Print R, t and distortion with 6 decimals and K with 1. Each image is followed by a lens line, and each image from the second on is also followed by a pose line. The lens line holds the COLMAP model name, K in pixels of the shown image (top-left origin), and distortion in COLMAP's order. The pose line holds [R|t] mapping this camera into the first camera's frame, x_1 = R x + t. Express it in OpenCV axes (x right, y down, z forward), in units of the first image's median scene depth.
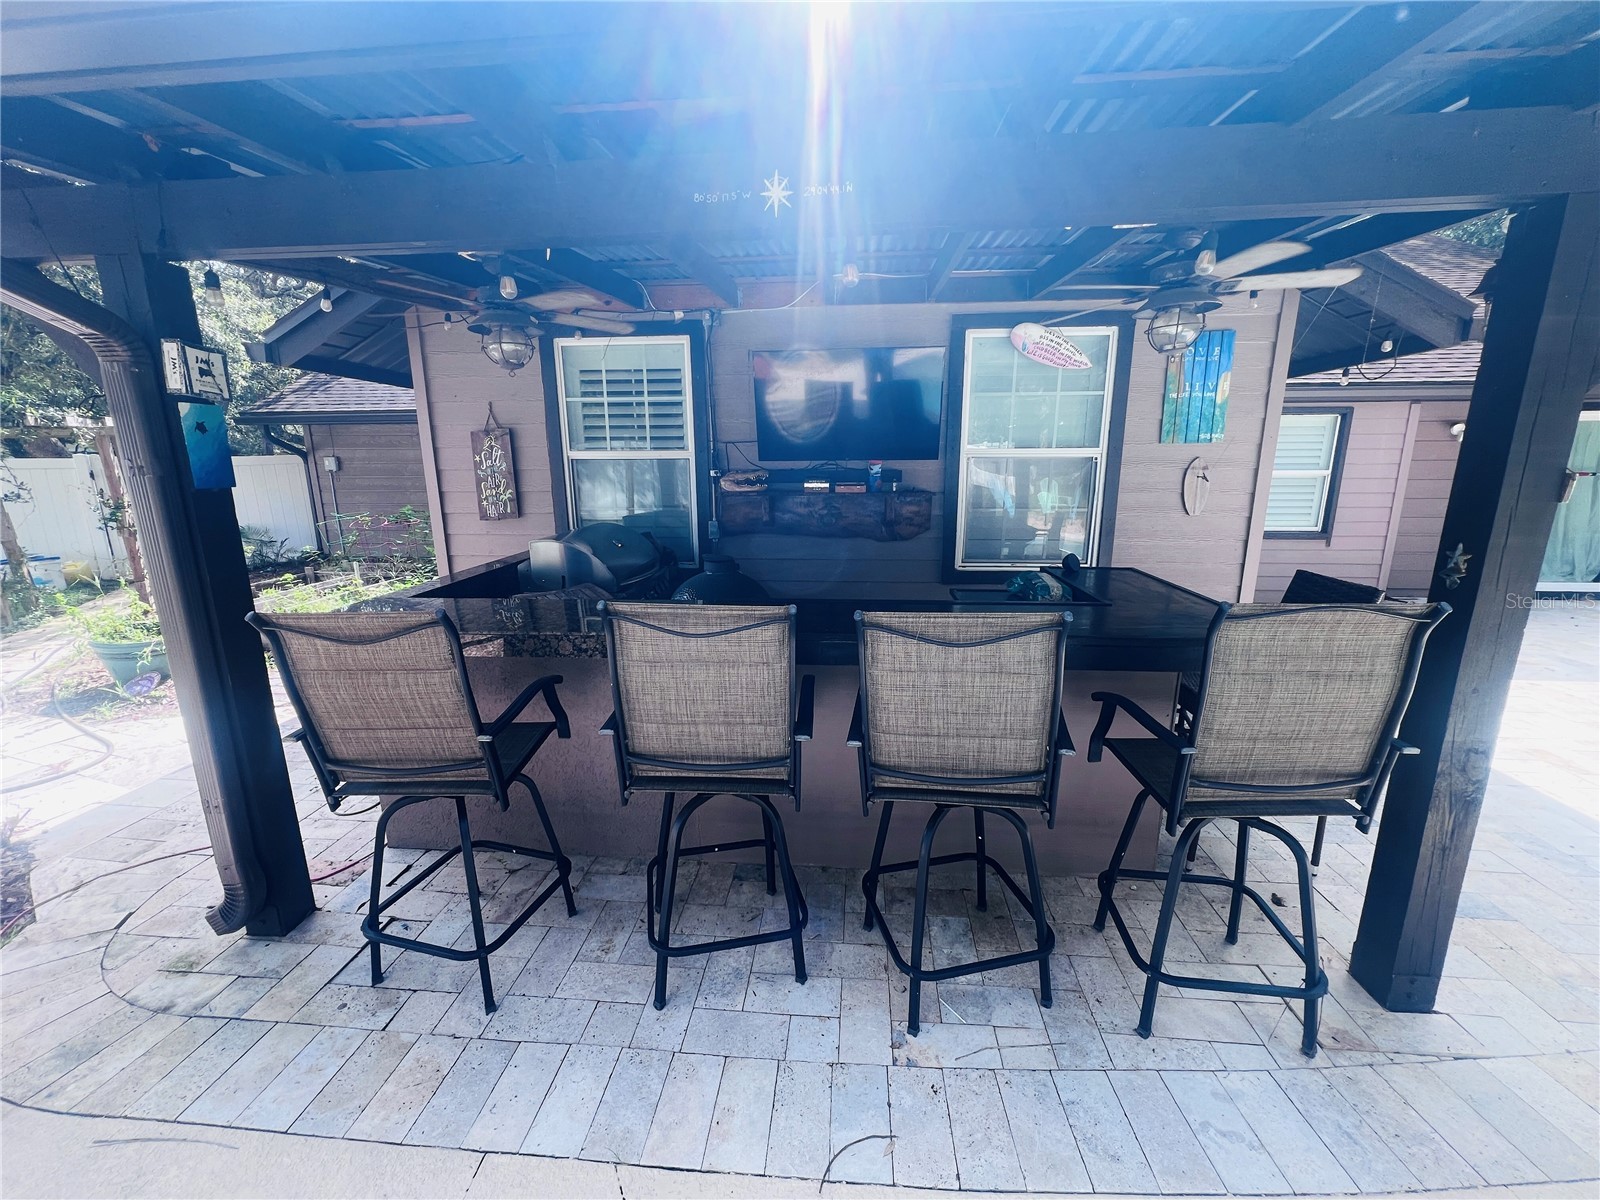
lens RADIAL K [[638.7, 0, 798.9], [0, 638.7, 605.6], [0, 0, 1]] dist [-0.002363, -0.000184]
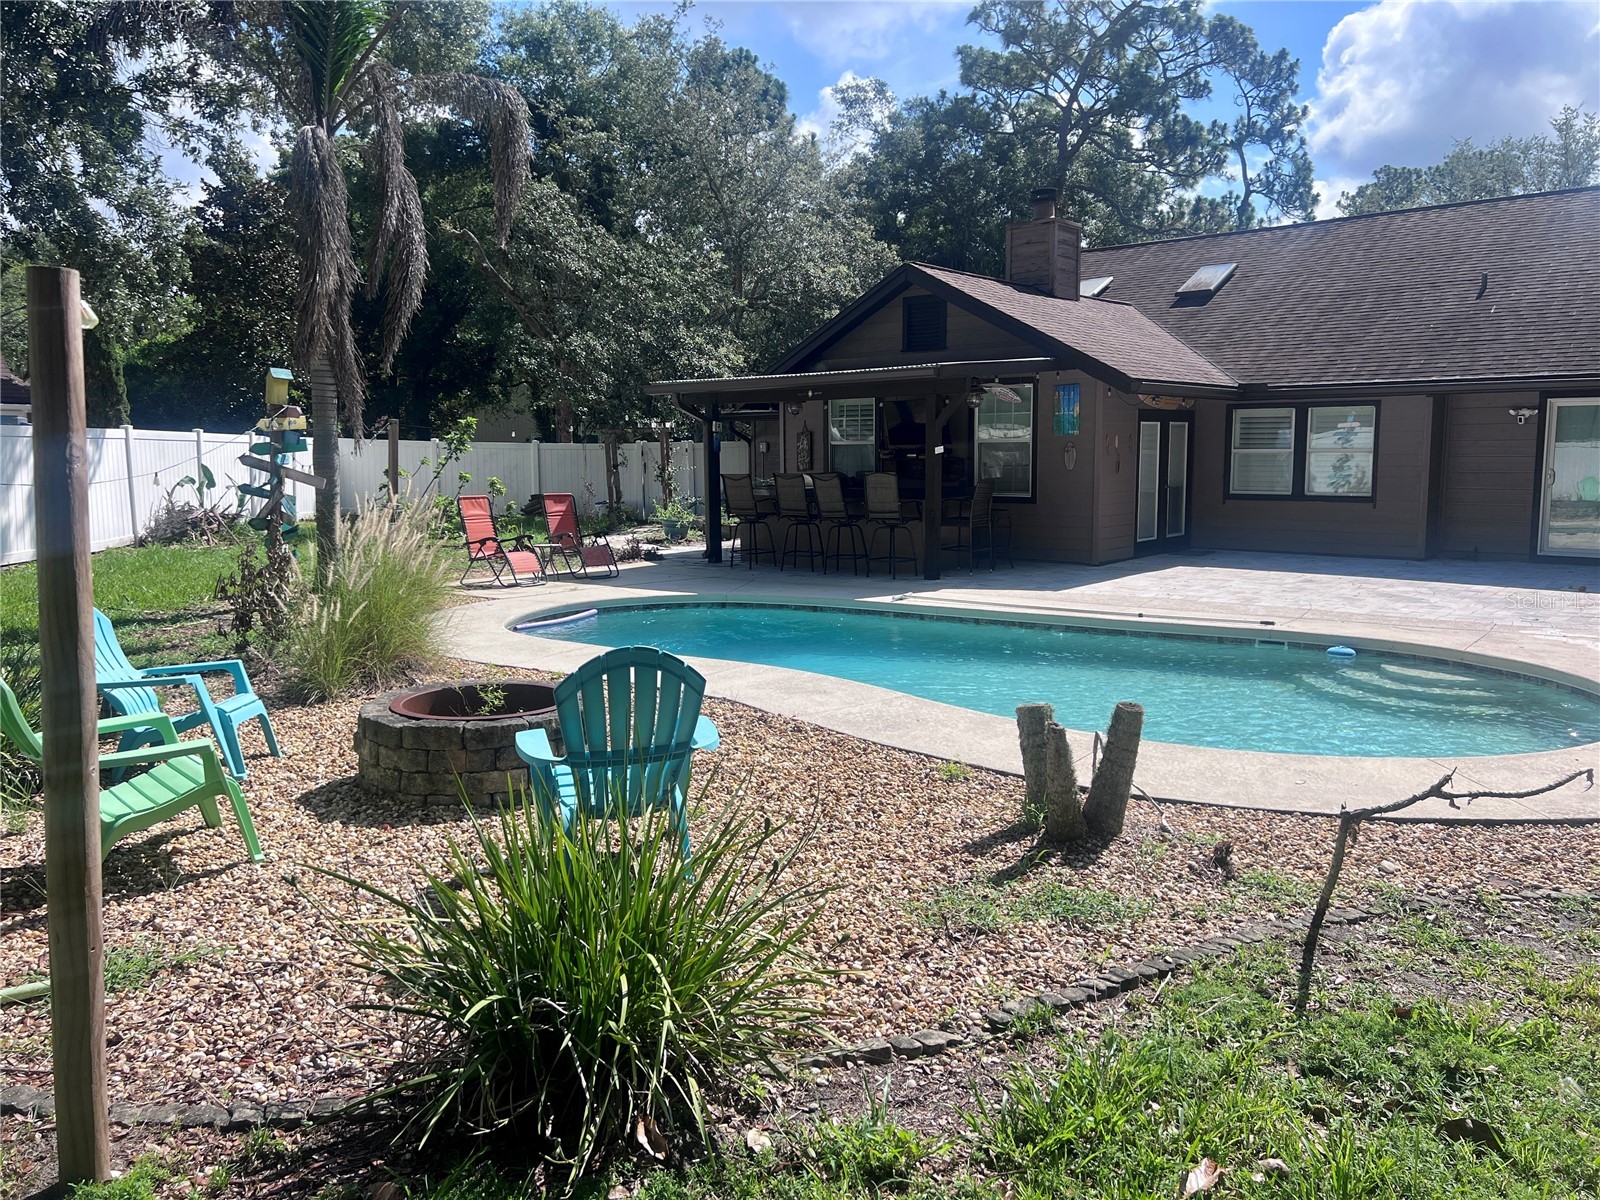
lens RADIAL K [[1194.9, 0, 796.8], [0, 1194.9, 604.4], [0, 0, 1]] dist [0.046759, -0.049907]
pose [[0.807908, 0.075069, -0.584508, 2.042975], [-0.126745, 0.990776, -0.047941, 0.546080], [0.575518, 0.112815, 0.809970, -2.412305]]
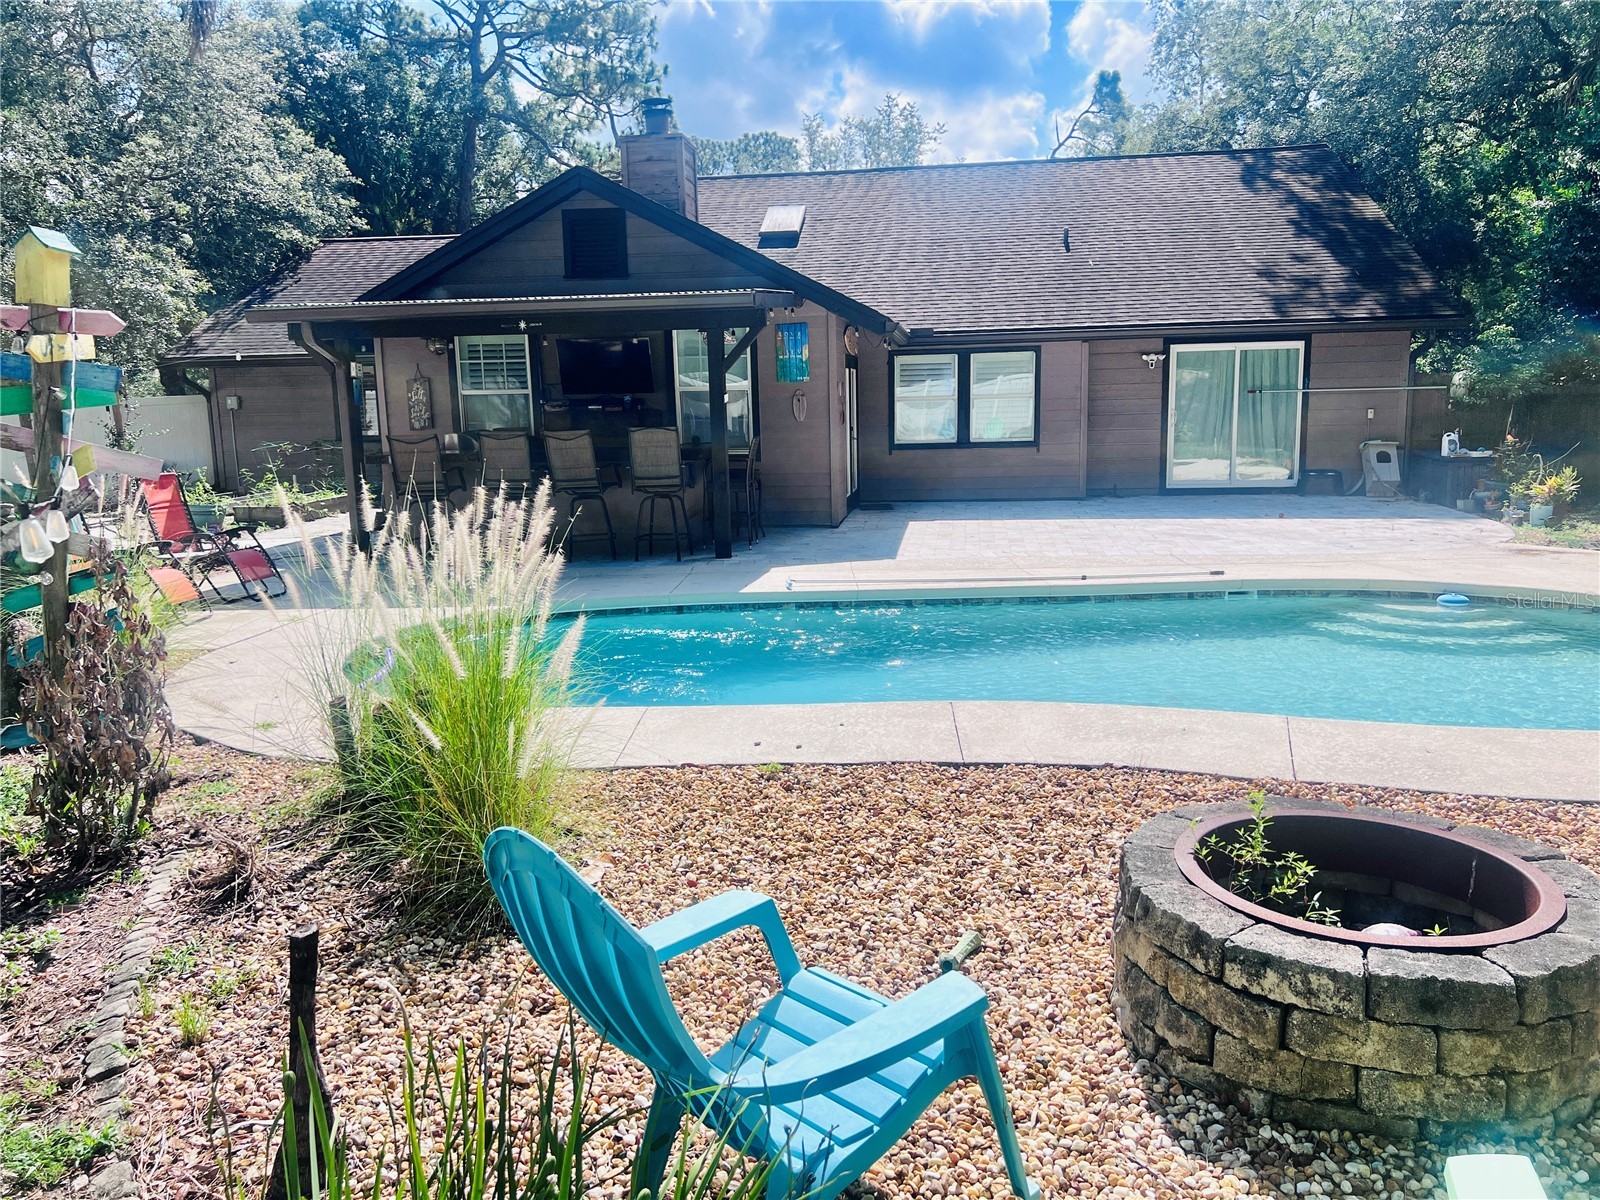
lens RADIAL K [[1194.9, 0, 806.2], [0, 1194.9, 596.5], [0, 0, 1]] dist [0.046759, -0.049907]
pose [[0.999147, -0.010858, -0.039837, 0.707976], [0.008644, 0.998430, -0.055337, 0.511252], [0.040375, 0.054945, 0.997673, -2.209608]]
